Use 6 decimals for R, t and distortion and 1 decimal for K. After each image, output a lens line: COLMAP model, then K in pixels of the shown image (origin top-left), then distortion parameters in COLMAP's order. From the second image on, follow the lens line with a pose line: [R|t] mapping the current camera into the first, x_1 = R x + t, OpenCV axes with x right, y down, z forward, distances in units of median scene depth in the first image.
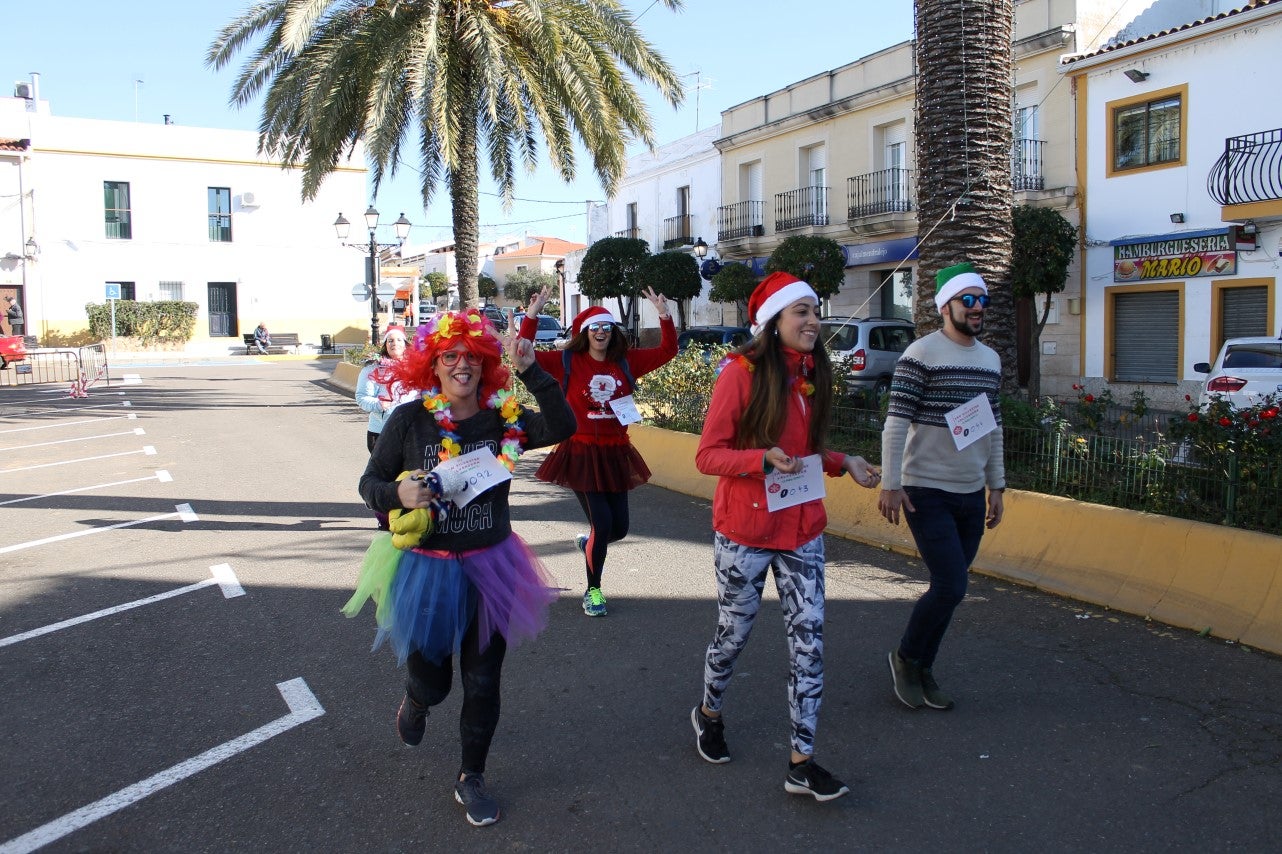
lens RADIAL K [[1099.5, 0, 650.5], [0, 1099.5, 426.0], [0, 0, 1]] dist [-0.162147, 0.149787]
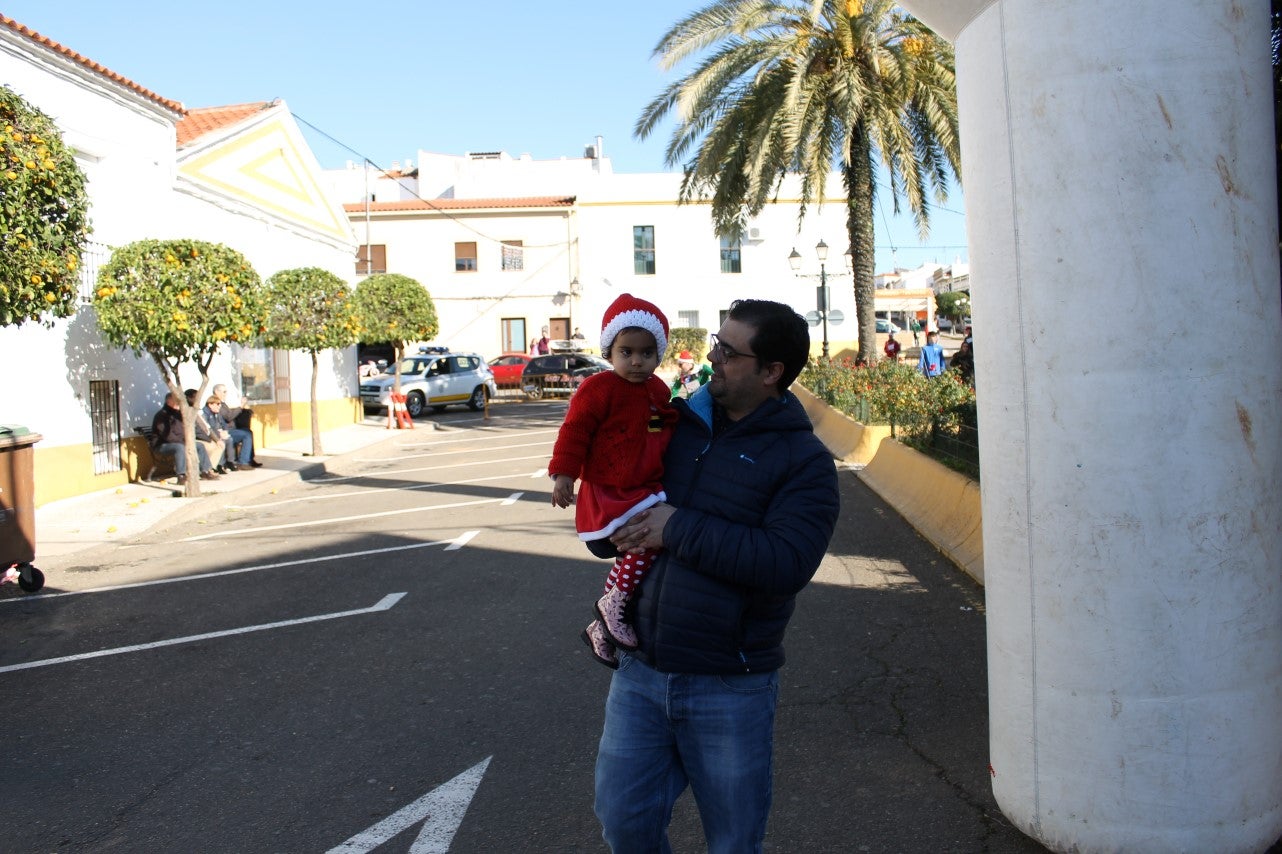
lens RADIAL K [[1100.0, 0, 657.8], [0, 1100.0, 429.9], [0, 0, 1]] dist [-0.166574, 0.142501]
pose [[0.869647, 0.014427, -0.493462, 0.179160], [-0.020420, 0.999769, -0.006757, 0.000144], [0.493251, 0.015952, 0.869741, -0.045928]]
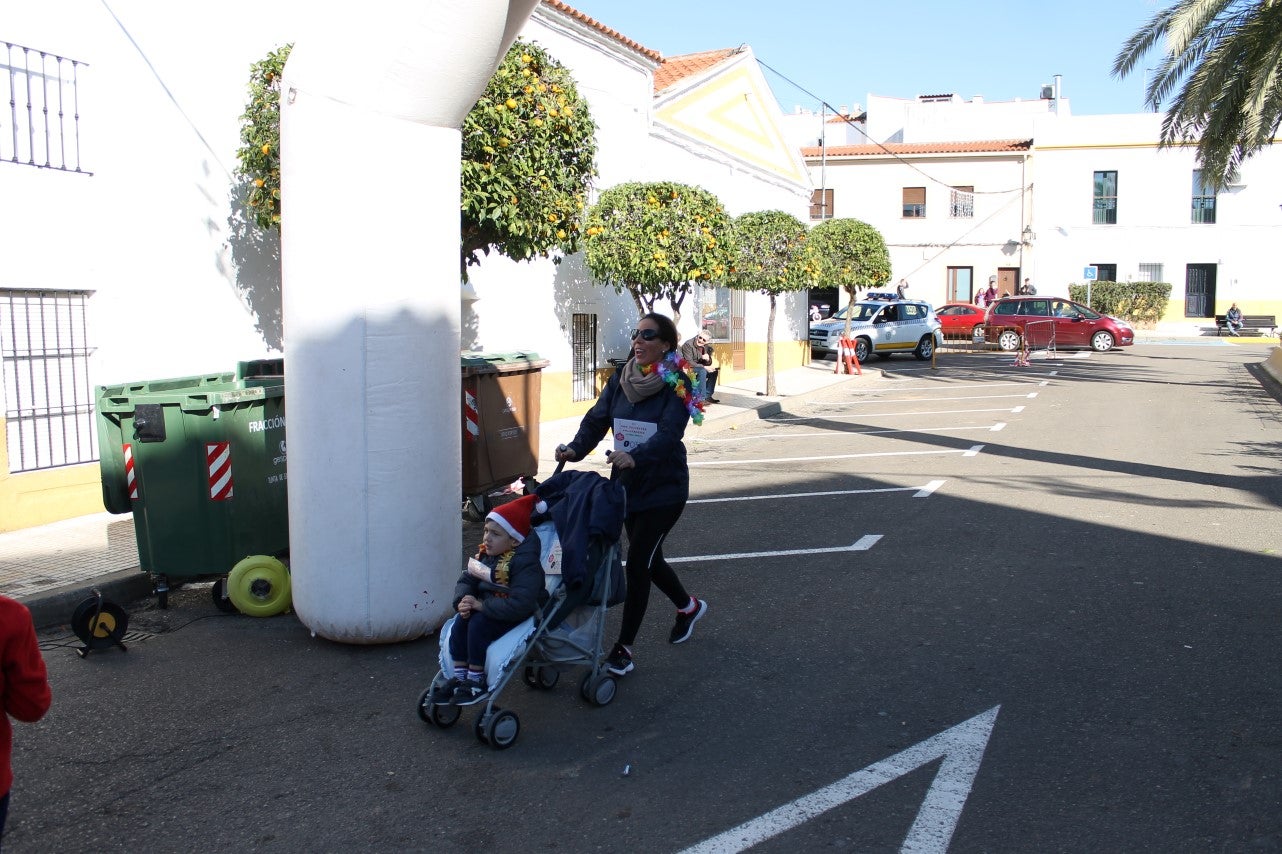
lens RADIAL K [[1105.5, 0, 651.4], [0, 1105.5, 432.2], [0, 0, 1]] dist [-0.159937, 0.153358]
pose [[0.613905, 0.092760, -0.783911, 0.165663], [-0.072643, 0.995497, 0.060908, 0.002516], [0.786030, 0.019554, 0.617879, -0.060674]]
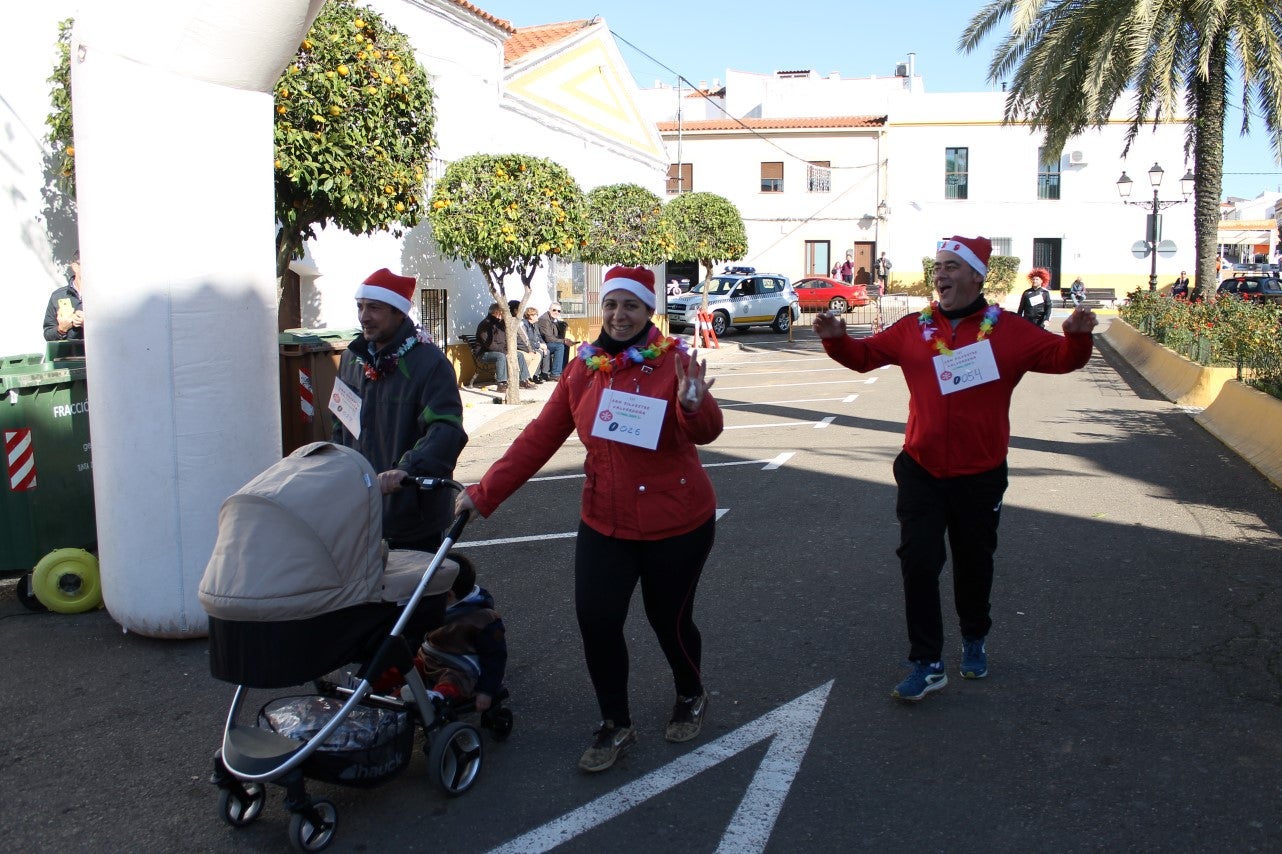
lens RADIAL K [[1105.5, 0, 651.4], [0, 1105.5, 432.2], [0, 0, 1]] dist [-0.159937, 0.153358]
pose [[0.705466, 0.097682, -0.701980, 0.165722], [-0.063570, 0.995186, 0.074597, 0.002313], [0.705887, -0.008001, 0.708279, -0.050105]]
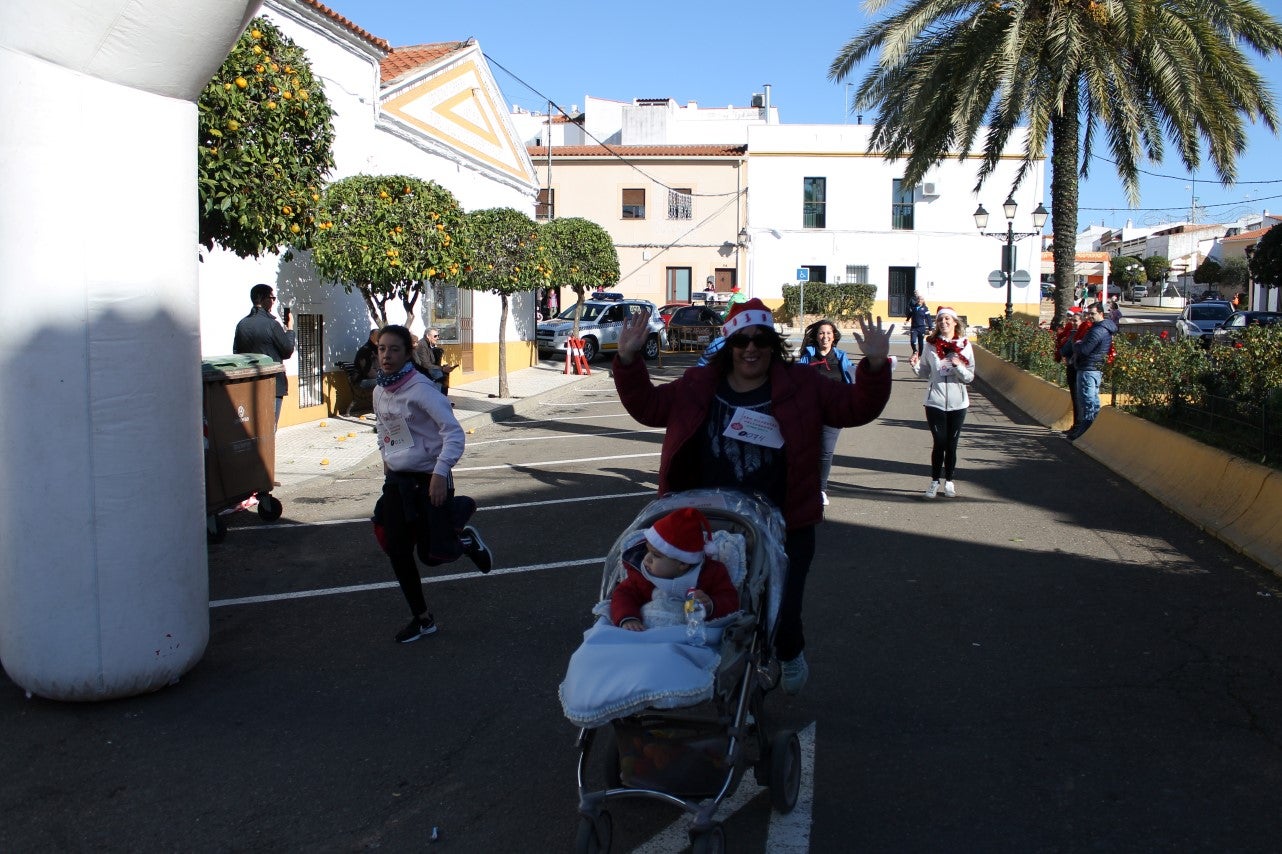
lens RADIAL K [[1105.7, 0, 653.8], [0, 1105.7, 431.3], [0, 0, 1]] dist [-0.166968, 0.152714]
pose [[0.795816, 0.076911, -0.600634, 0.142183], [-0.064465, 0.997025, 0.042255, 0.002371], [0.602097, 0.005092, 0.798407, -0.057761]]
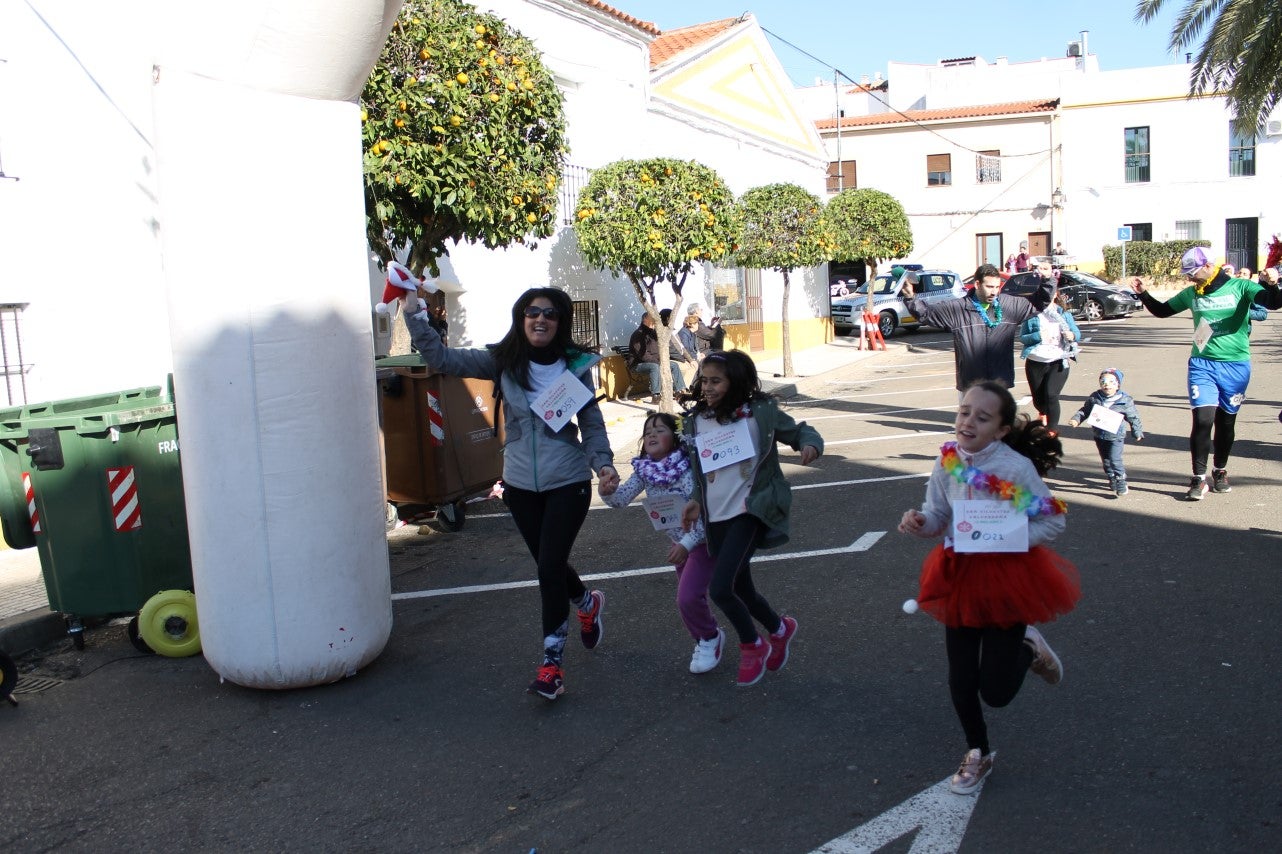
lens RADIAL K [[1104.7, 0, 646.2], [0, 1104.7, 434.1], [0, 0, 1]] dist [-0.159706, 0.154130]
pose [[0.584845, 0.080733, -0.807118, 0.151567], [-0.027261, 0.996429, 0.079915, -0.000599], [0.810687, -0.024735, 0.584957, -0.024108]]
